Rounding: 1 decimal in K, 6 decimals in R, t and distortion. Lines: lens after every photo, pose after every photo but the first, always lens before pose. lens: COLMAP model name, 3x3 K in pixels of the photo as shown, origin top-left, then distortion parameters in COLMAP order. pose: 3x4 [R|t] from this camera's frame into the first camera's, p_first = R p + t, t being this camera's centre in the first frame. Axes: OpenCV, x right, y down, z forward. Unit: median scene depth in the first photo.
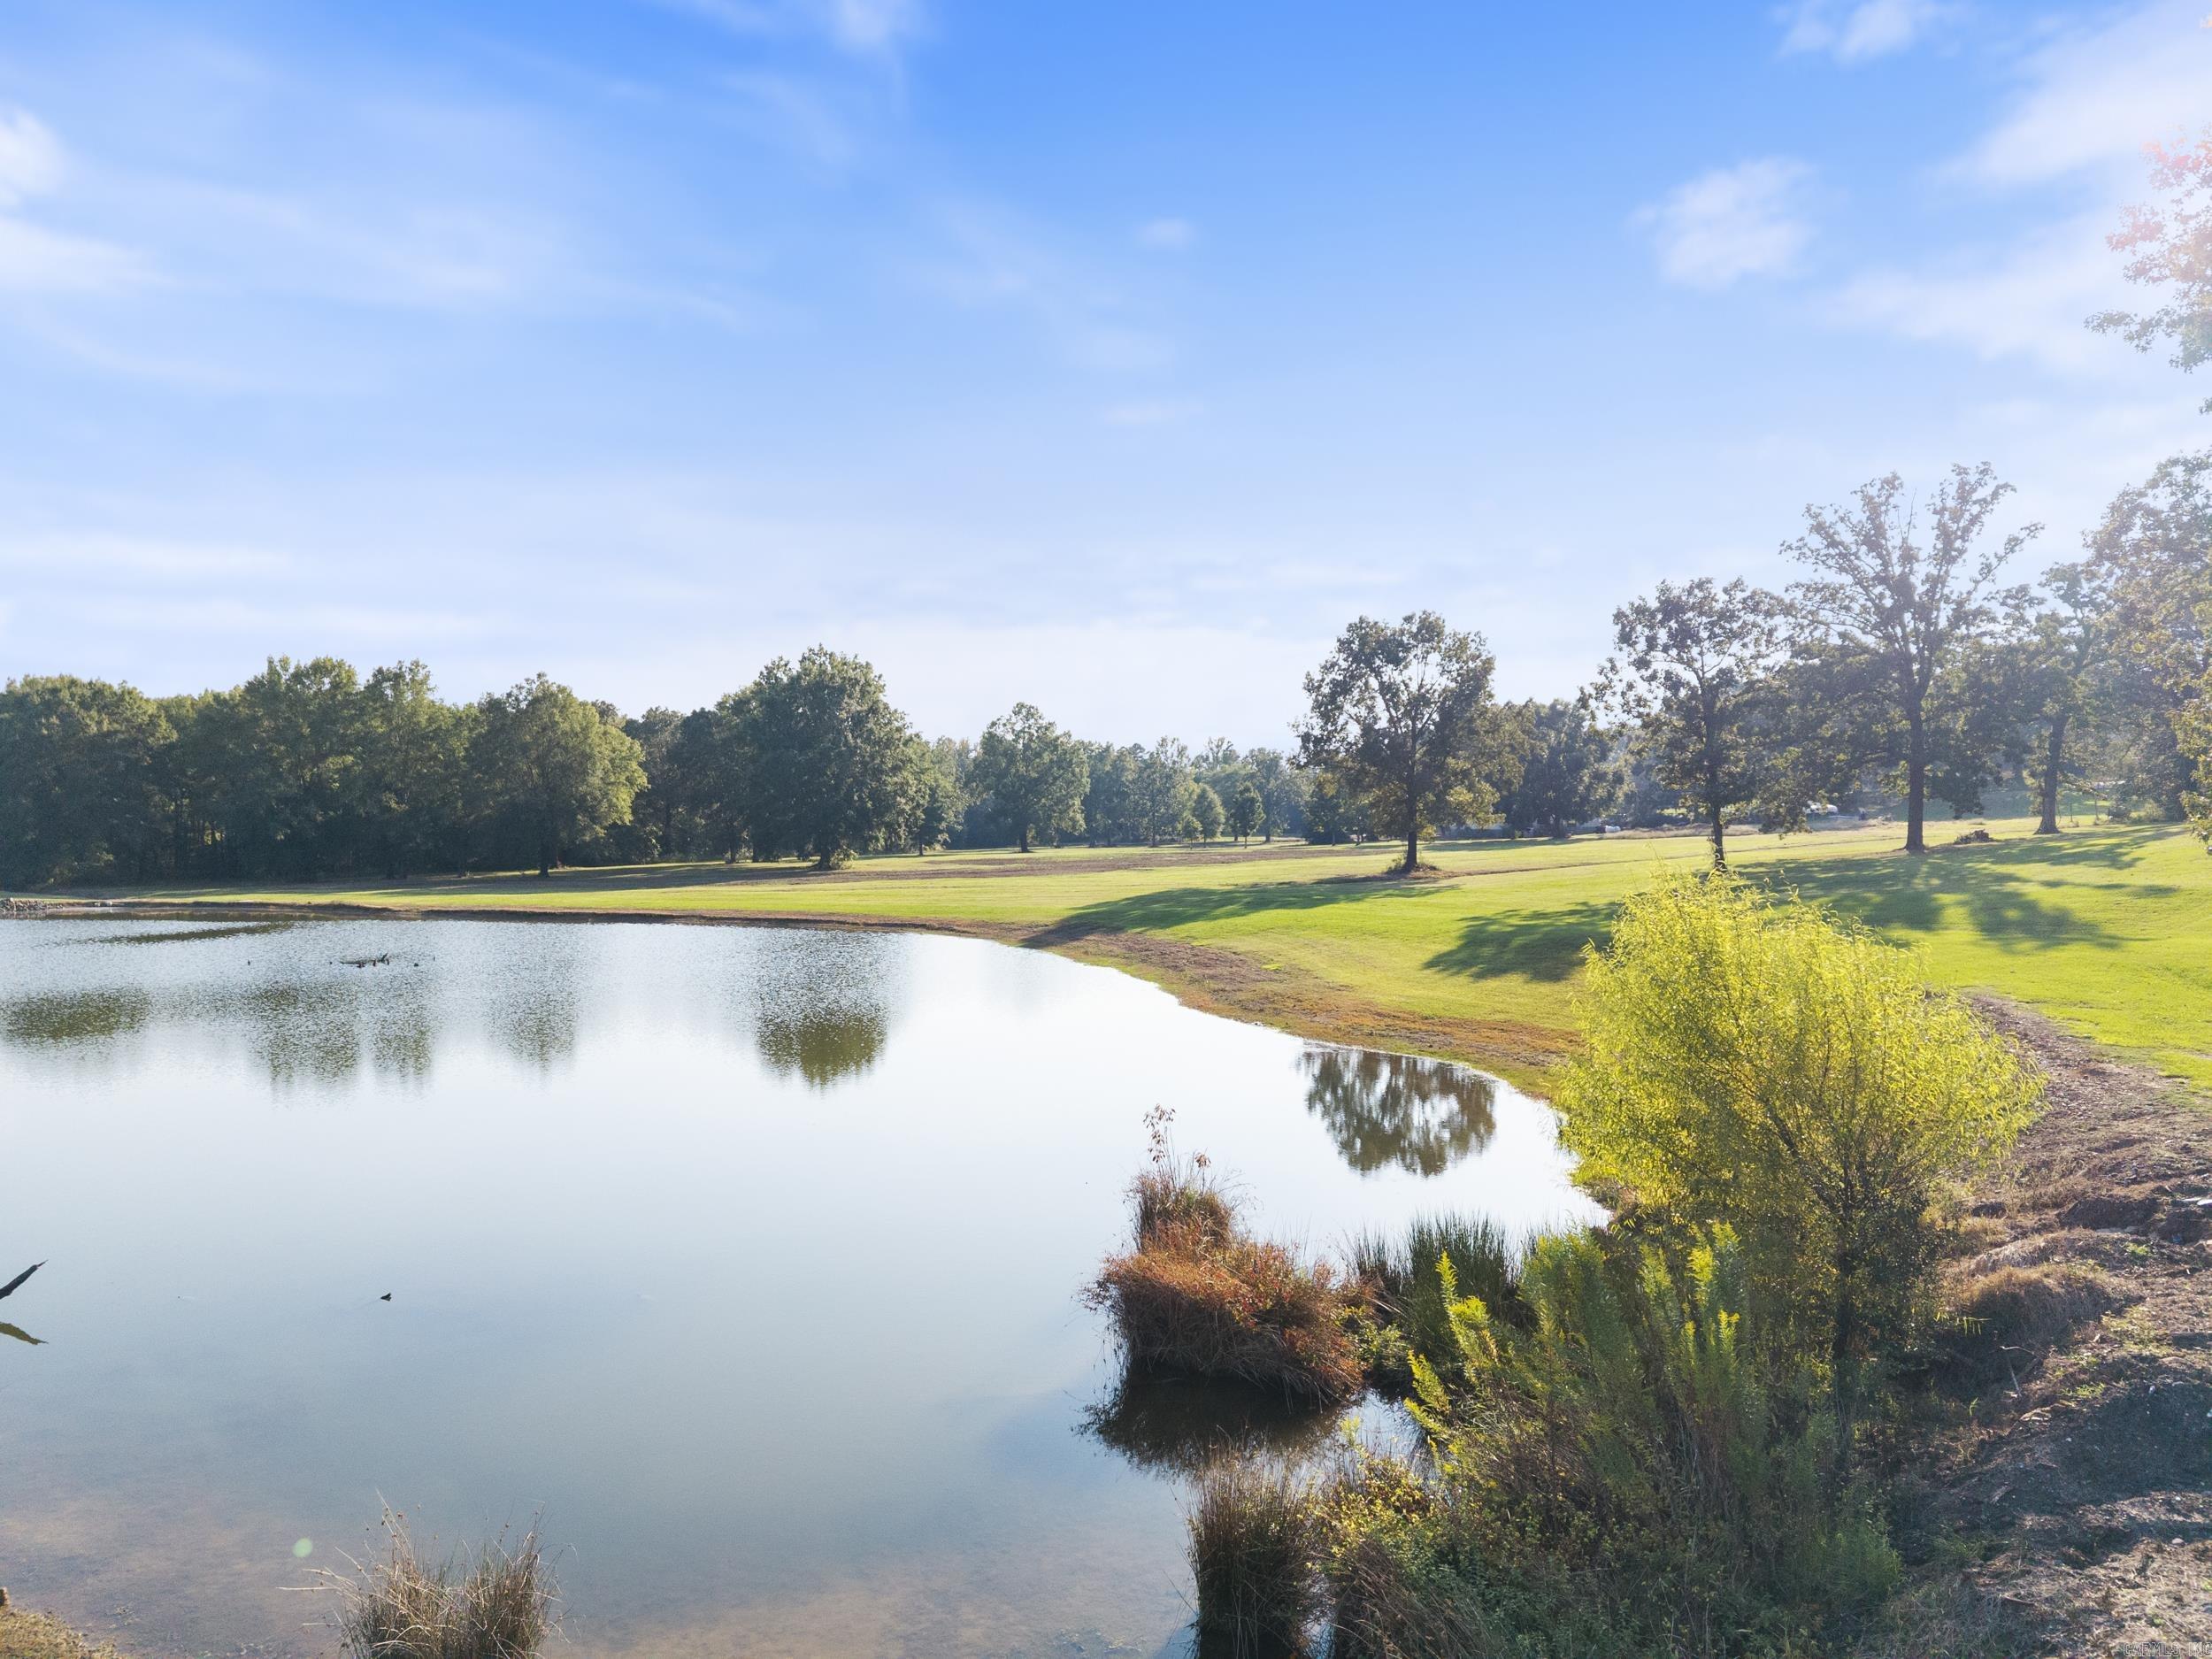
lens RADIAL K [[1375.9, 0, 1109.1], [0, 1375.9, 849.7], [0, 0, 1]] dist [-0.006239, -0.004600]
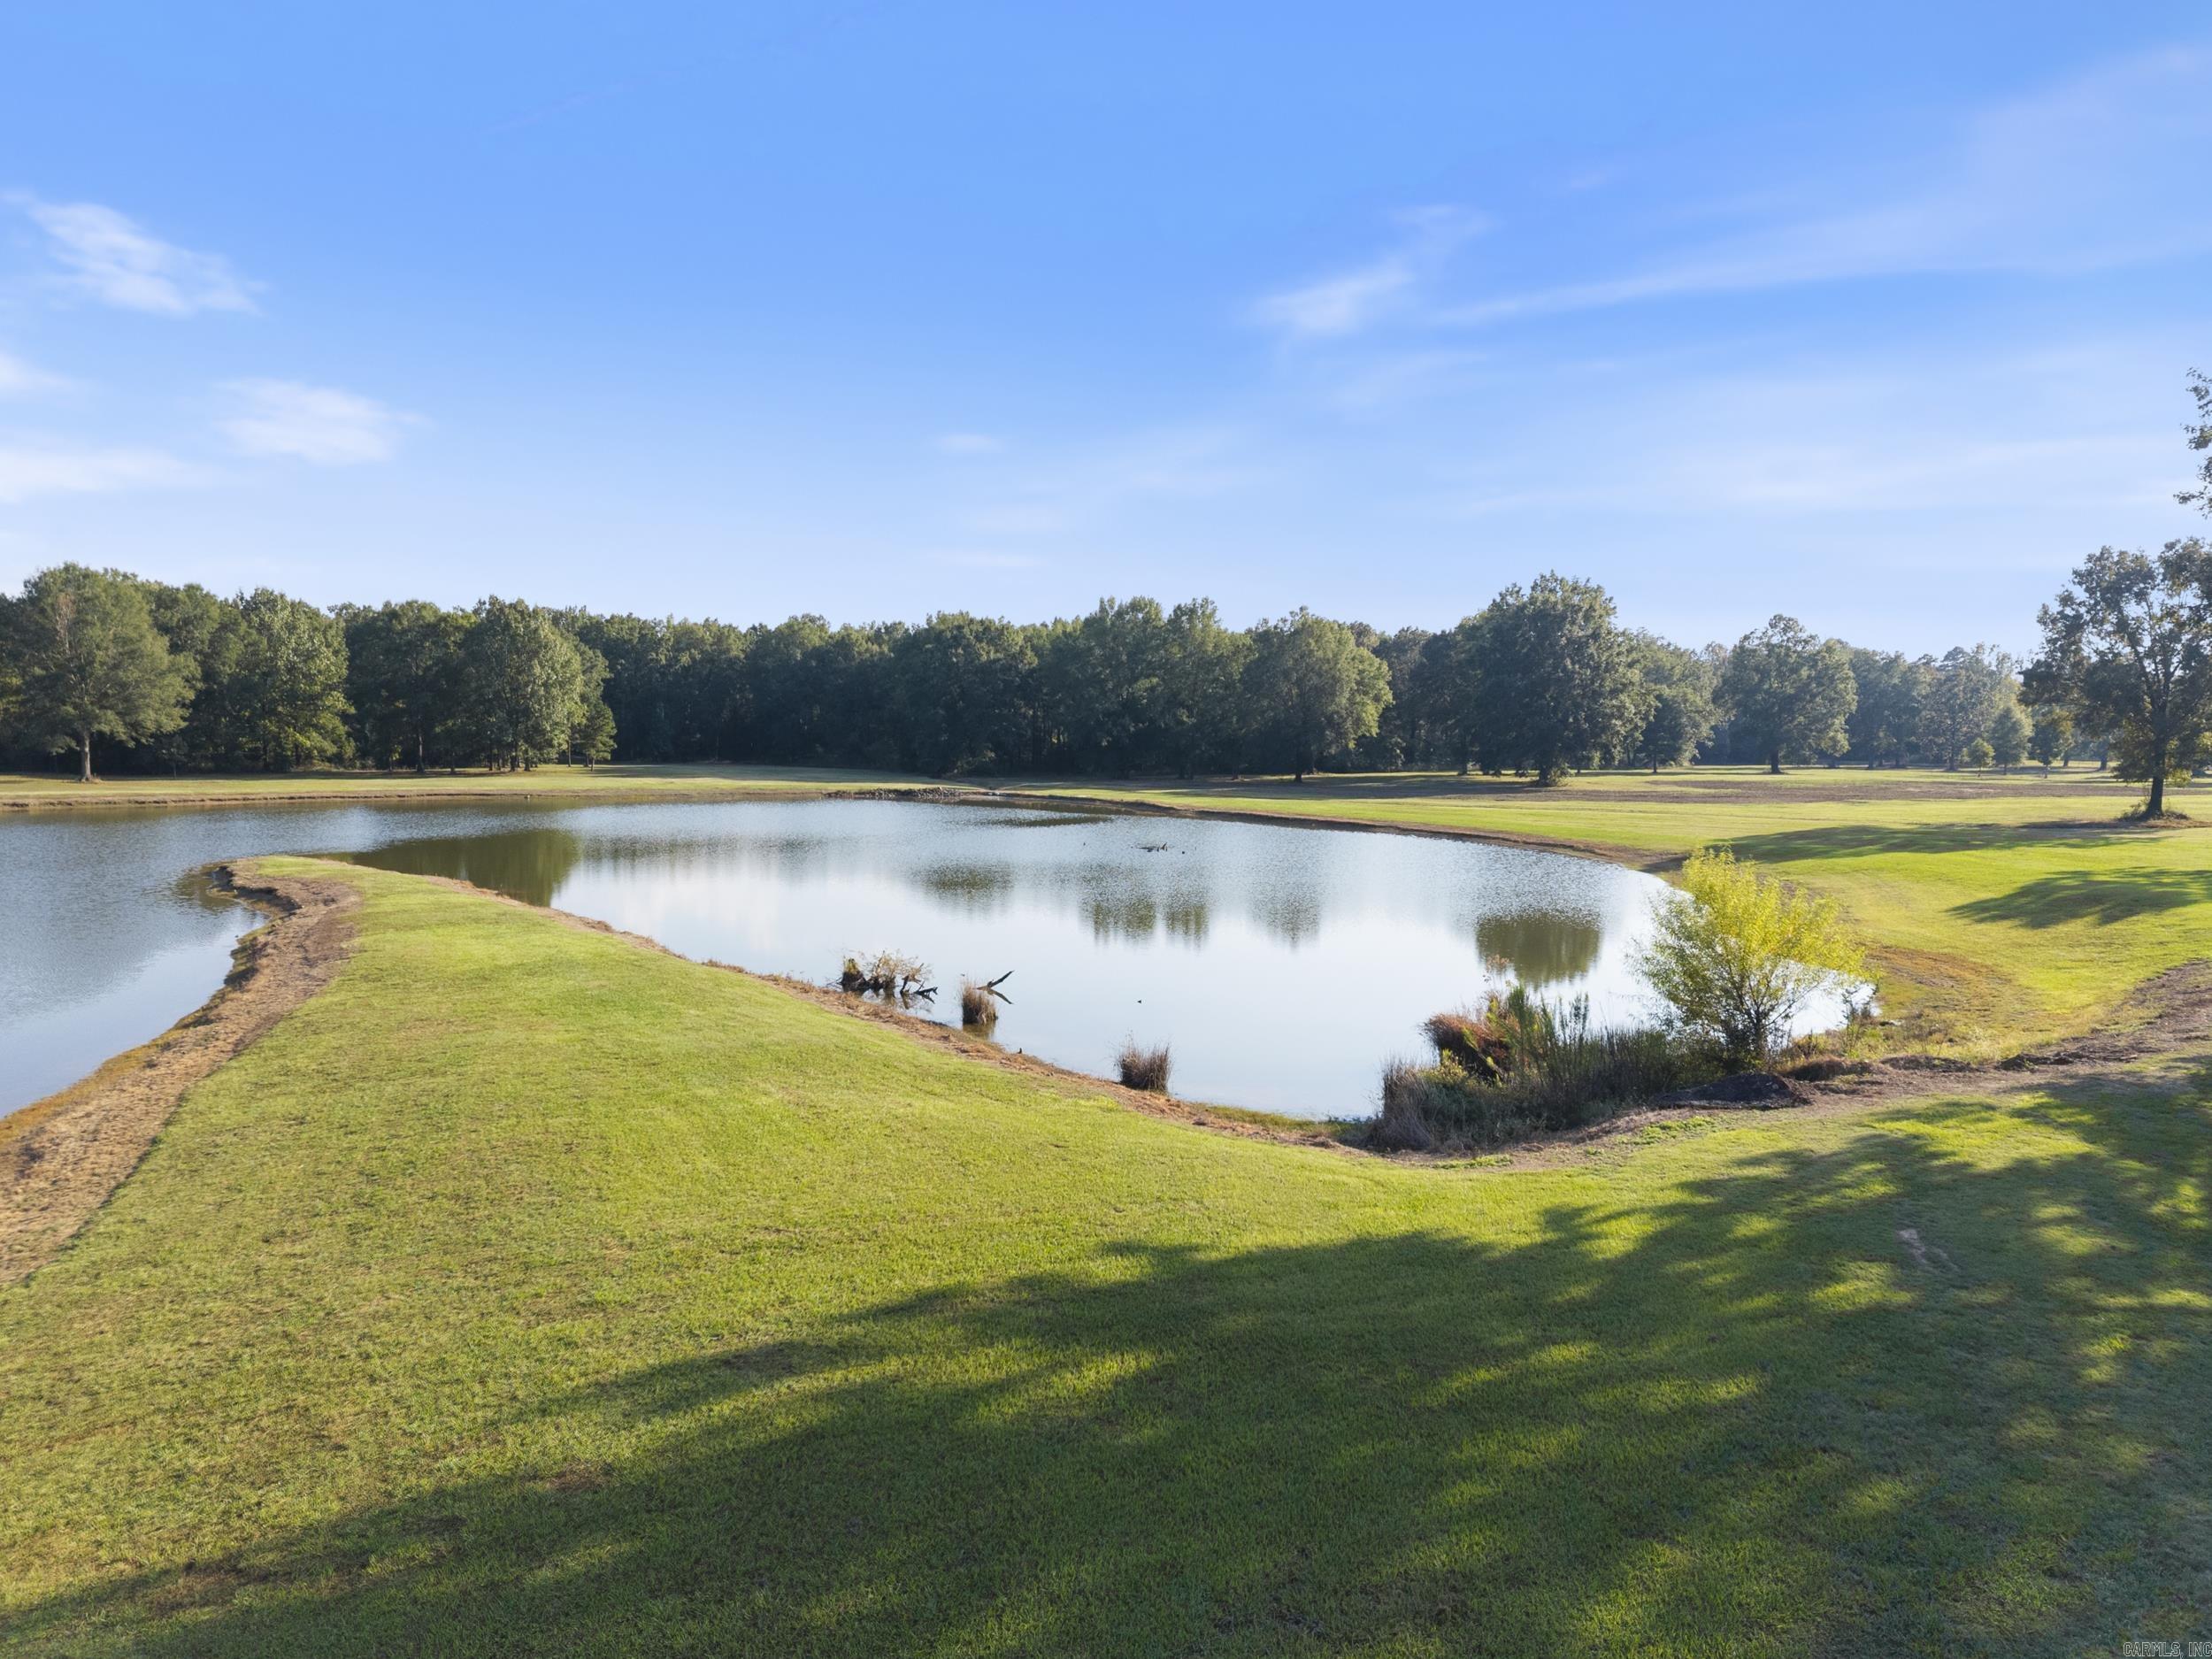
lens RADIAL K [[1498.7, 0, 1112.8], [0, 1498.7, 839.0], [0, 0, 1]] dist [0.078300, -0.111498]
pose [[0.858842, 0.058621, -0.508874, 0.104171], [-0.026584, 0.997192, 0.070007, -0.017557], [0.511550, -0.046597, 0.857989, -0.174761]]
